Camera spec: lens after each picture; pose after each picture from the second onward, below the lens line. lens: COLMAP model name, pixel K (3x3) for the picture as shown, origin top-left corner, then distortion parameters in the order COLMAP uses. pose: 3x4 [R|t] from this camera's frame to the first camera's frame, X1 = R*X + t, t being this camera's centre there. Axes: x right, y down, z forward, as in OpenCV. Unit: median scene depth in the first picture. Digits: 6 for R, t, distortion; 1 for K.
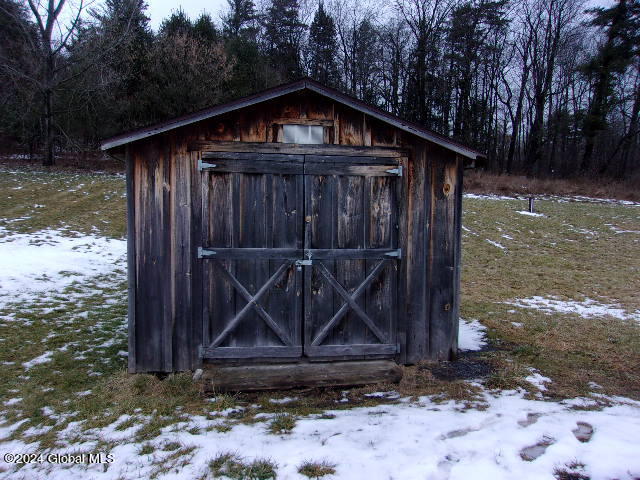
lens RADIAL K [[502.2, 0, 317.1], [0, 502.2, 237.2], [0, 0, 1]] dist [-0.007373, 0.036038]
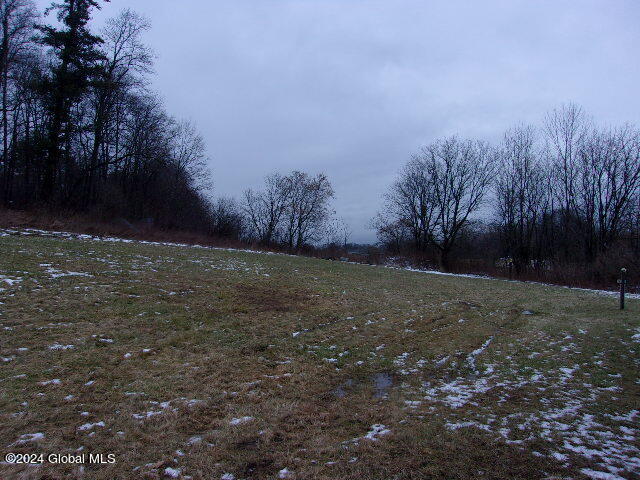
lens RADIAL K [[502.2, 0, 317.1], [0, 502.2, 237.2], [0, 0, 1]] dist [-0.007373, 0.036038]
pose [[0.573168, -0.007436, 0.819404, 0.080045], [0.066933, 0.997042, -0.037771, -0.004330], [-0.816700, 0.076494, 0.571971, 0.104254]]
